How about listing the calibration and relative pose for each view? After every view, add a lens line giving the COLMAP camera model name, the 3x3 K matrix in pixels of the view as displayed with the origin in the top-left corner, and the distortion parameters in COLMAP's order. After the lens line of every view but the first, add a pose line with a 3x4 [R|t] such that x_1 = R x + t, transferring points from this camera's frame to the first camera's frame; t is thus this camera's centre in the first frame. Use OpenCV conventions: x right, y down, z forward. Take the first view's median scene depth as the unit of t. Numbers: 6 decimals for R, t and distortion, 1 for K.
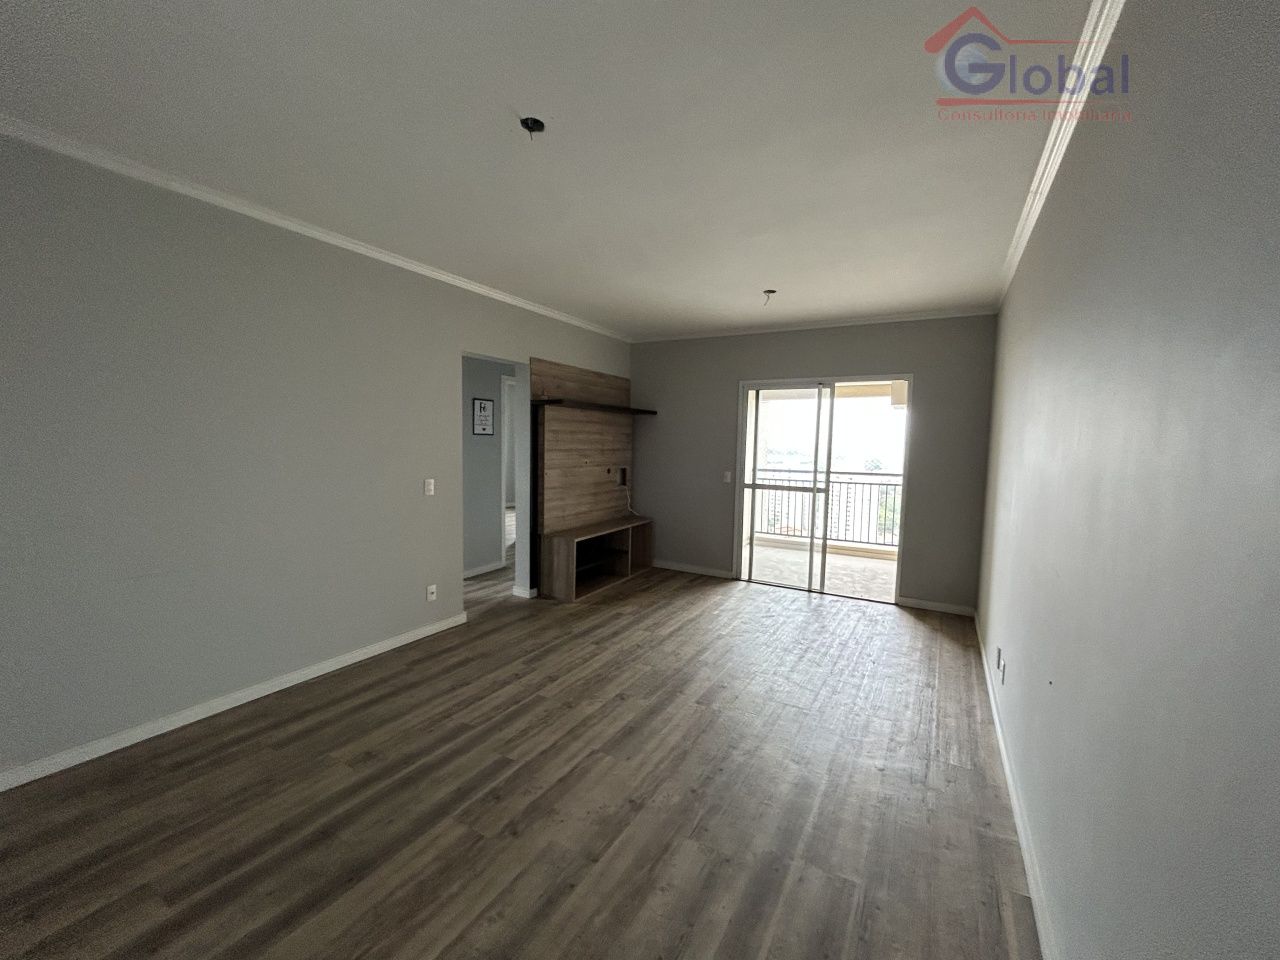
lens RADIAL K [[517.8, 0, 639.7], [0, 517.8, 475.0], [0, 0, 1]] dist [-0.001896, 0.001074]
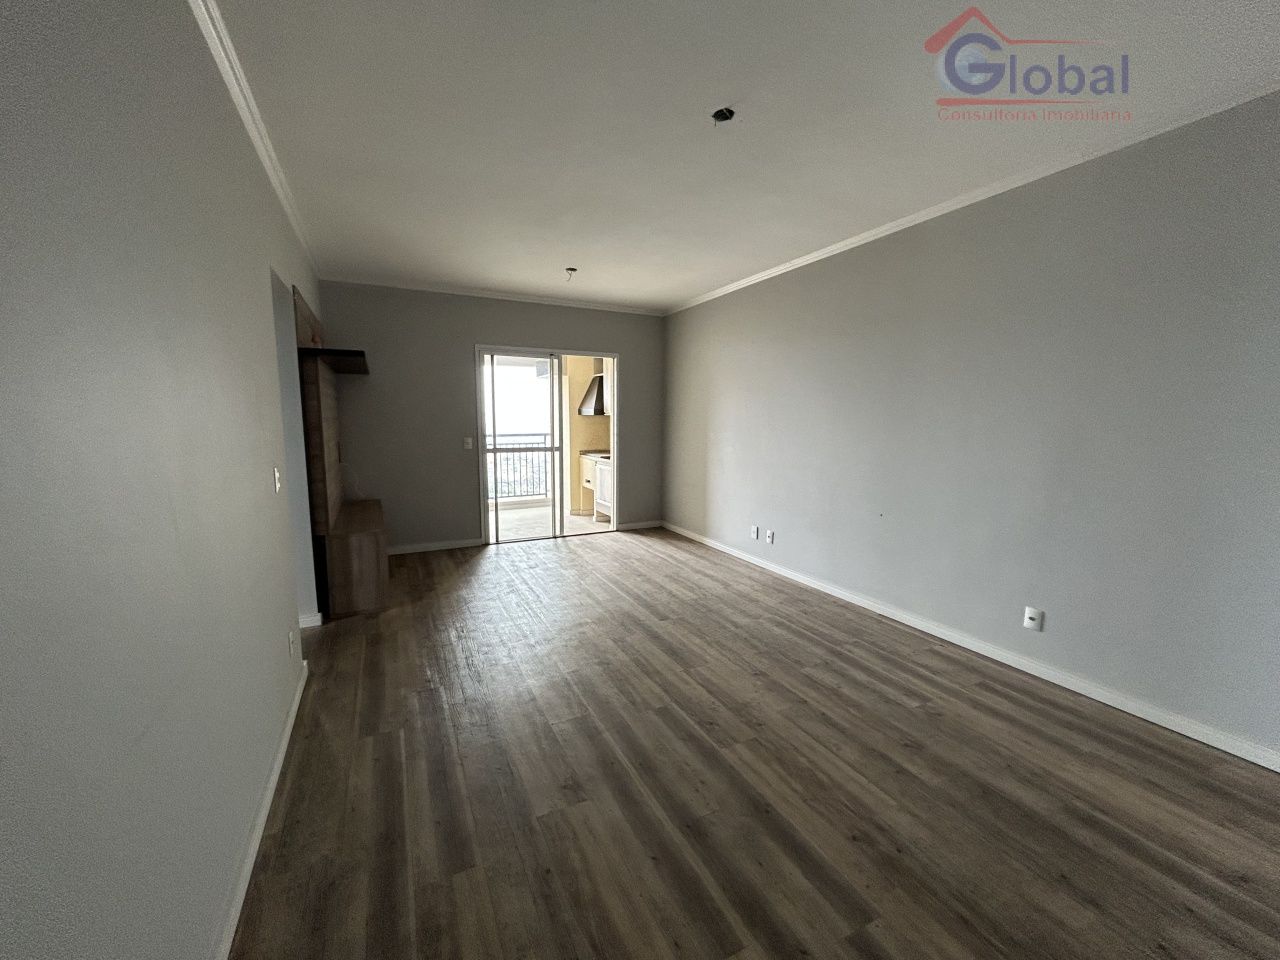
lens RADIAL K [[517.8, 0, 643.2], [0, 517.8, 475.1], [0, 0, 1]] dist [-0.001896, 0.001074]
pose [[0.547444, -0.114657, 0.828951, -0.621732], [0.060460, 0.993400, 0.097475, -0.016407], [-0.834656, -0.003244, 0.550763, 0.254869]]
